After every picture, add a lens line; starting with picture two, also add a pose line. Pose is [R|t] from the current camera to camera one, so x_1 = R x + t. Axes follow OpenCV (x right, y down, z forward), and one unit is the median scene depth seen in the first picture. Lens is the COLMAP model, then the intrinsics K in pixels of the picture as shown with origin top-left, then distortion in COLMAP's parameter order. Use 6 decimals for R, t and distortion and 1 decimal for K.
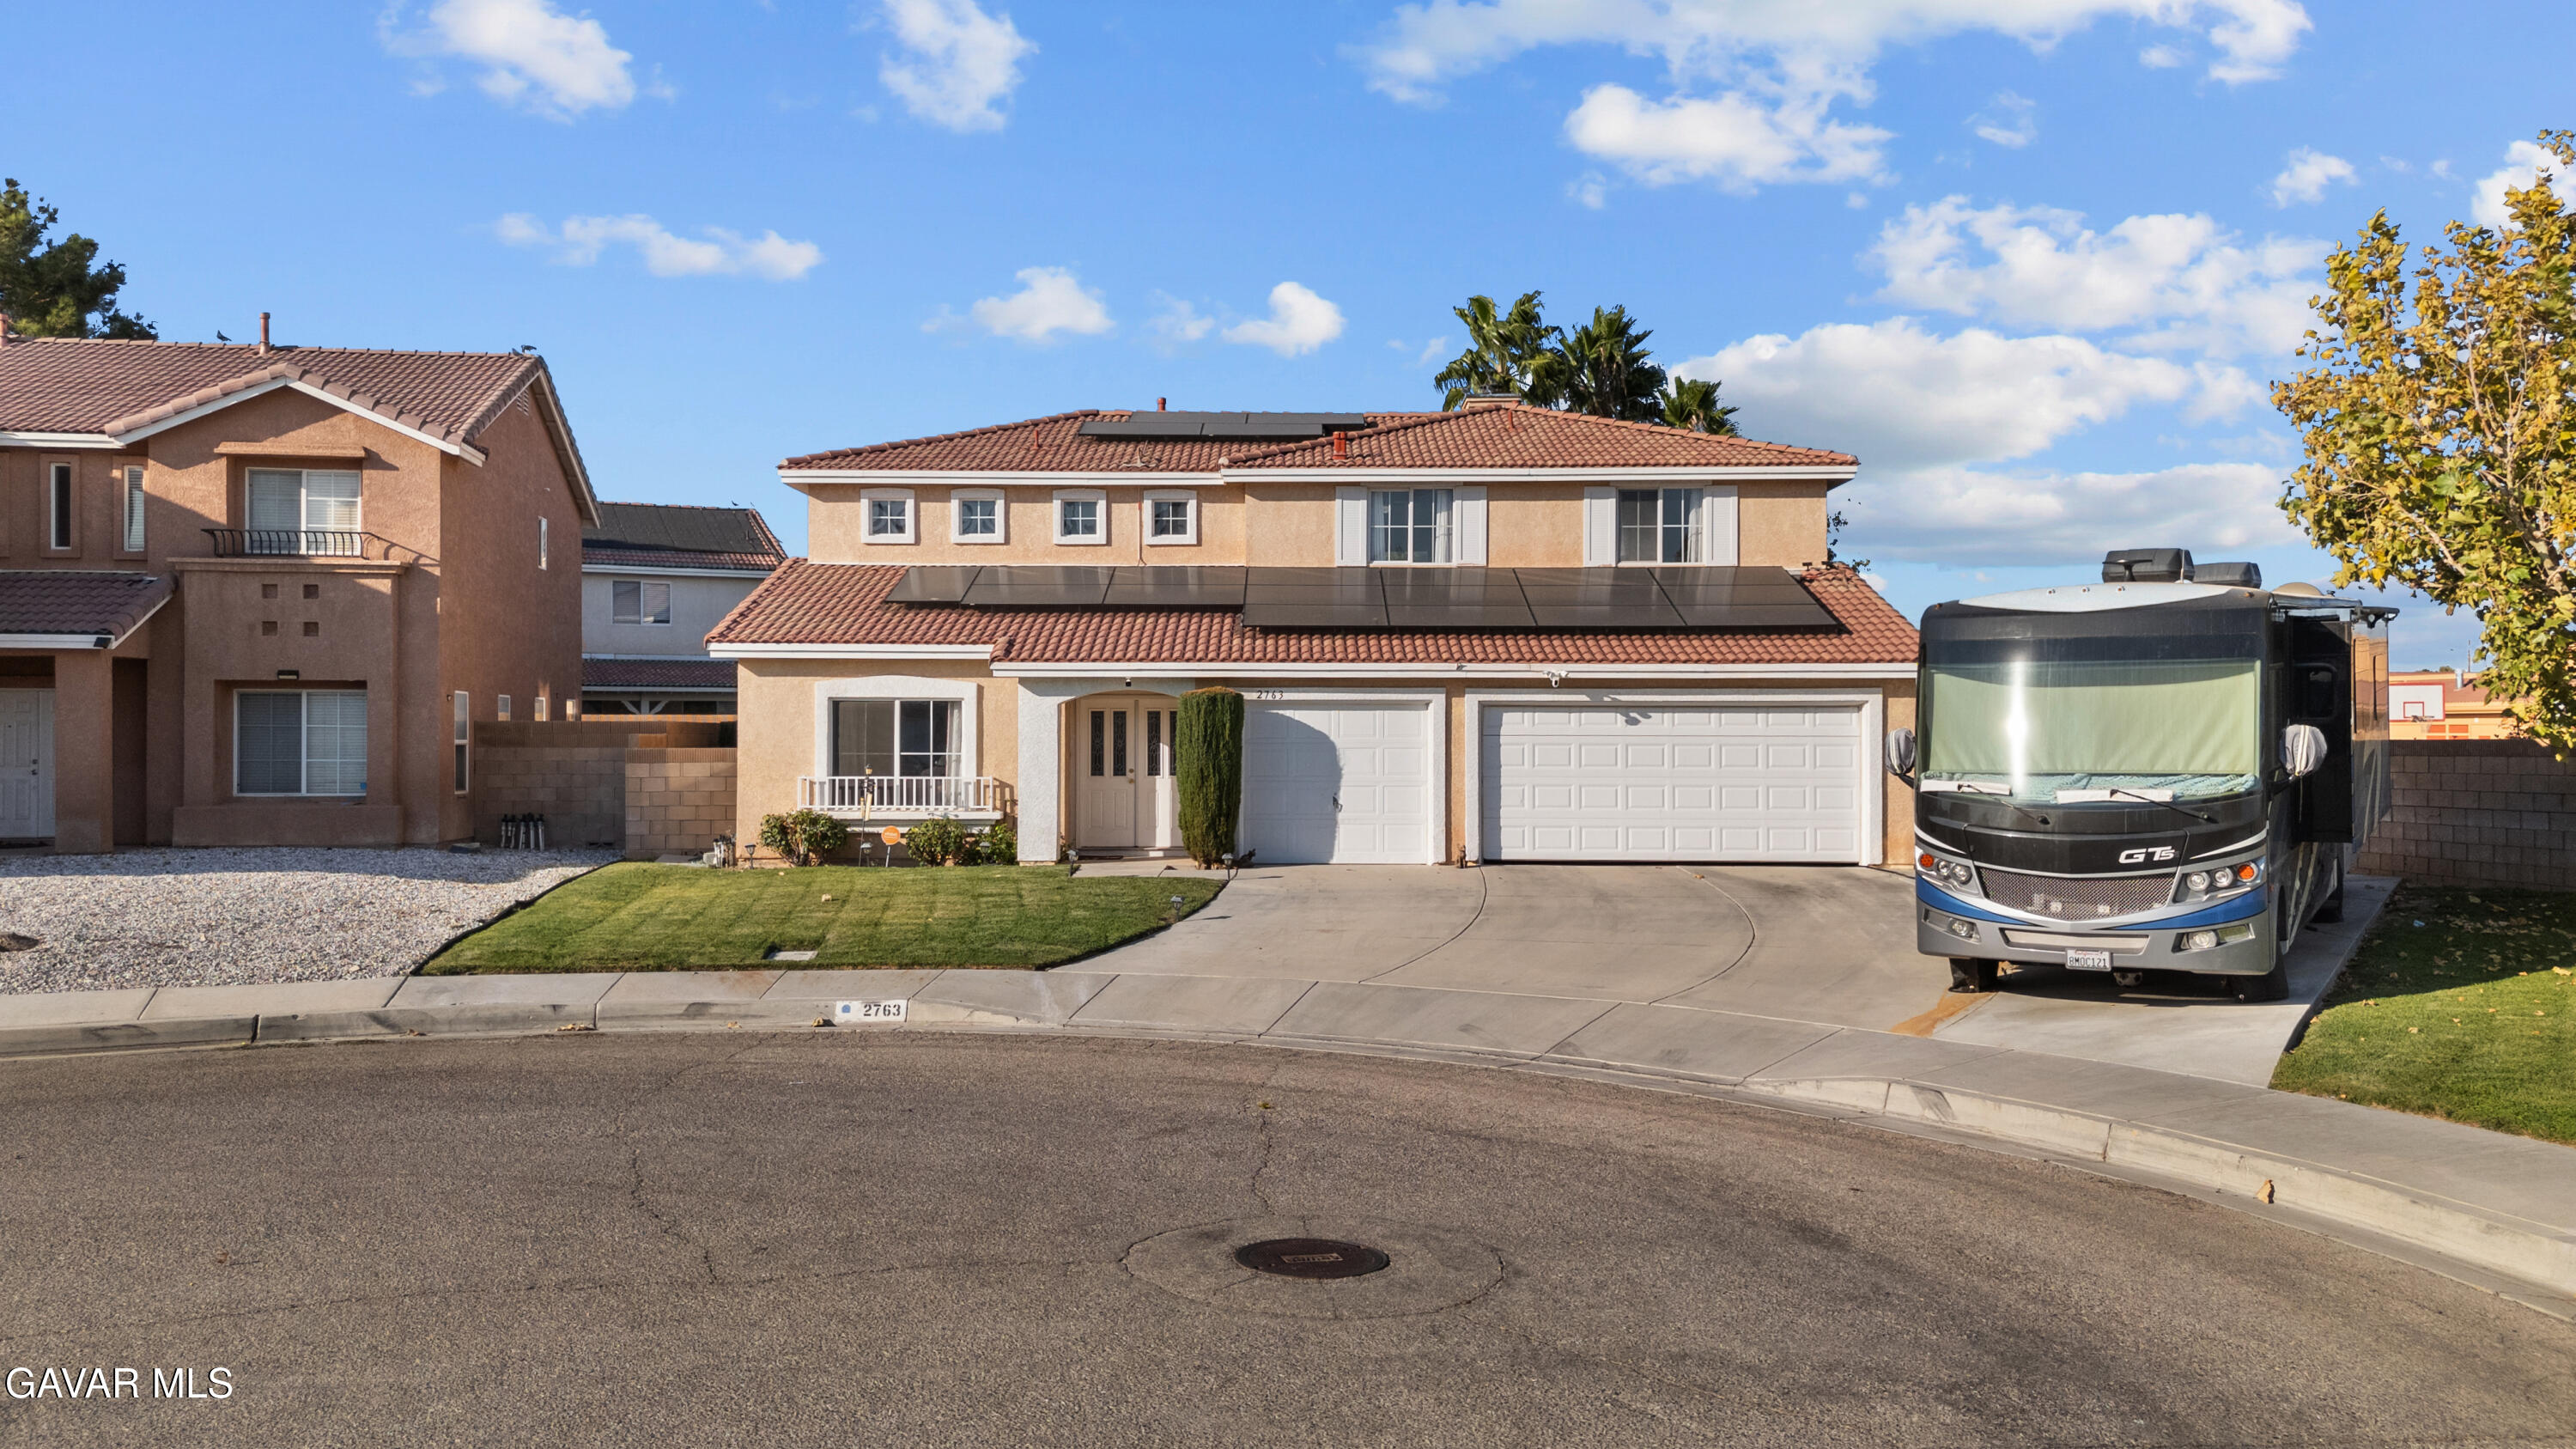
lens RADIAL K [[1784.8, 0, 1288.0], [0, 1784.8, 724.5], [0, 0, 1]] dist [0.077697, -0.109610]
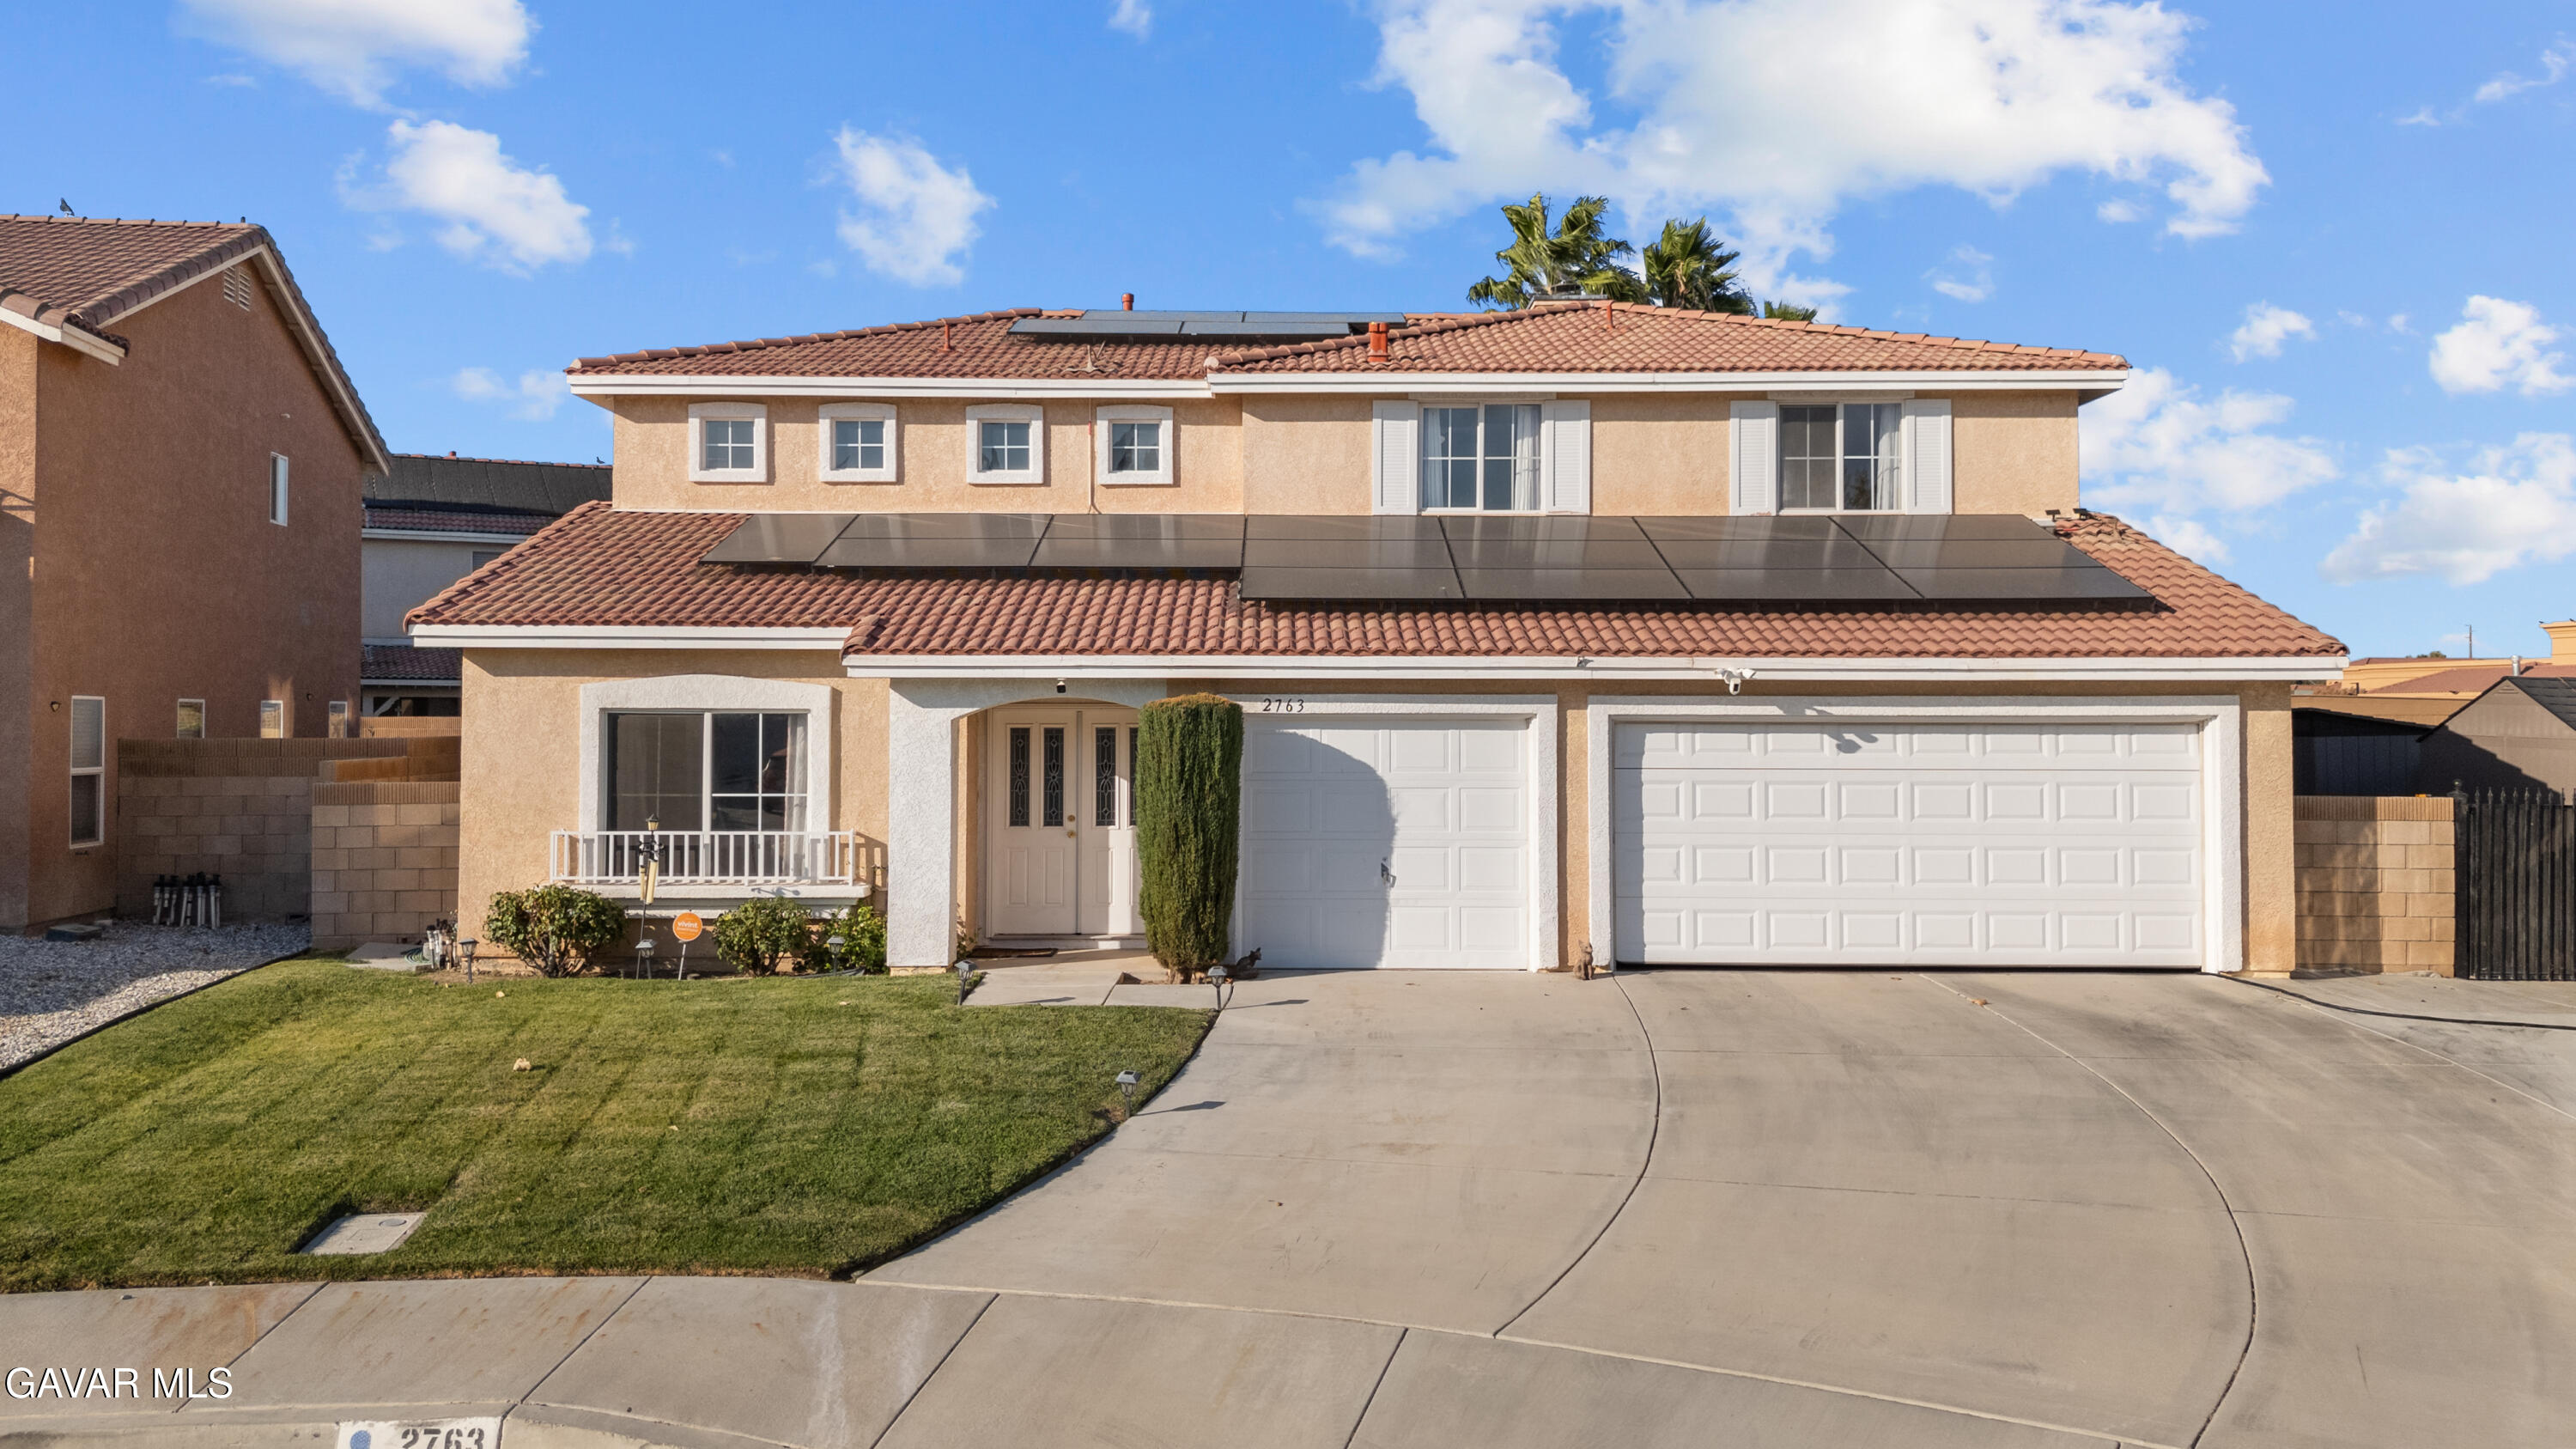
lens RADIAL K [[1910.7, 0, 1278.8], [0, 1910.7, 691.2], [0, 0, 1]] dist [0.081926, -0.098884]
pose [[0.999999, 0.000634, -0.001061, -0.010547], [-0.000647, 0.999921, -0.012517, -0.012652], [0.001053, 0.012517, 0.999921, 0.301713]]
